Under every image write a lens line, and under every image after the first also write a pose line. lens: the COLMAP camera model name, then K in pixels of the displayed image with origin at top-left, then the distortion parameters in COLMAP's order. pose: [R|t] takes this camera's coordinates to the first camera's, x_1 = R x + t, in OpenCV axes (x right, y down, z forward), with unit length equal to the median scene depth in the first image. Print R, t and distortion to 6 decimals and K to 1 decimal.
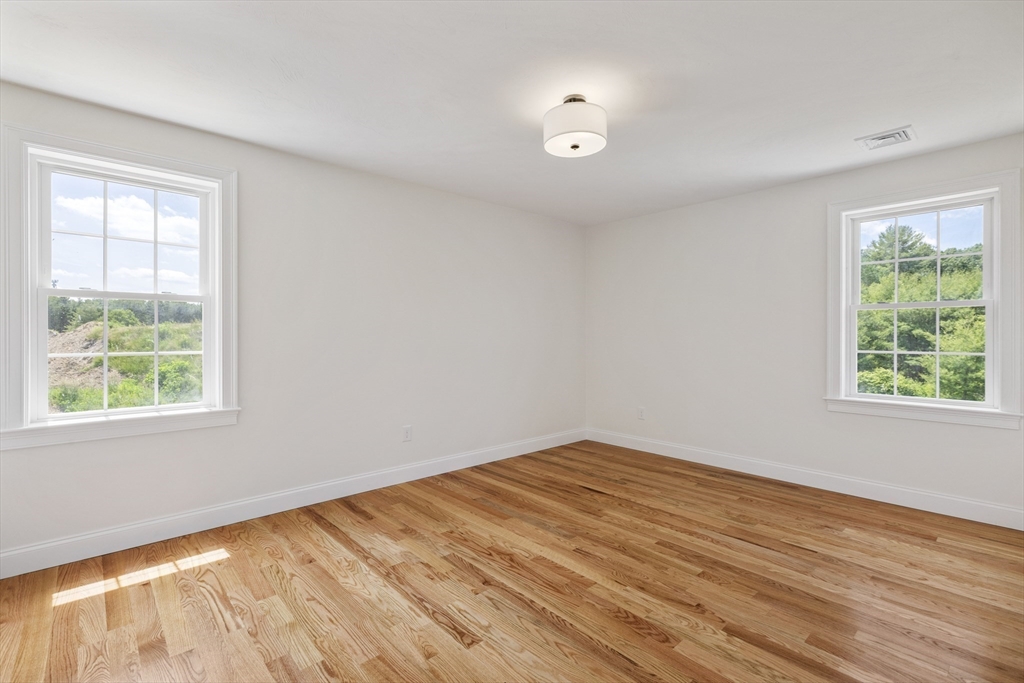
lens RADIAL K [[466.4, 0, 510.2], [0, 466.4, 336.3], [0, 0, 1]] dist [-0.000701, -0.000288]
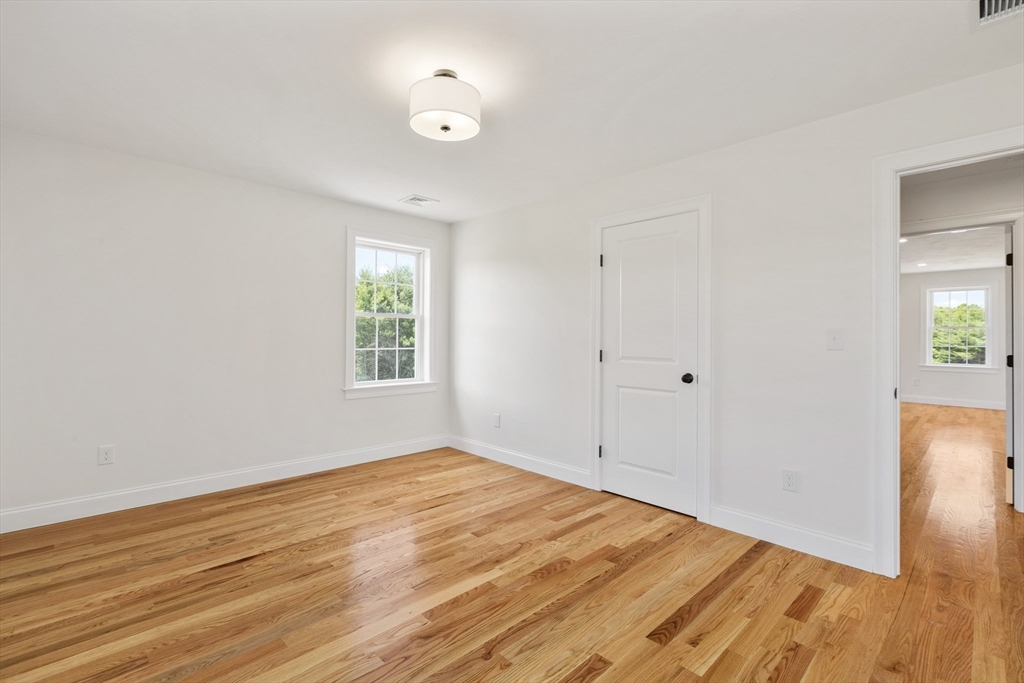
lens RADIAL K [[466.4, 0, 510.2], [0, 466.4, 336.3], [0, 0, 1]] dist [-0.000701, -0.000288]
pose [[-0.039606, 0.001155, 0.999215, -0.634849], [-0.004636, 0.999988, -0.001340, -0.004028], [-0.999205, -0.004686, -0.039600, 0.757477]]
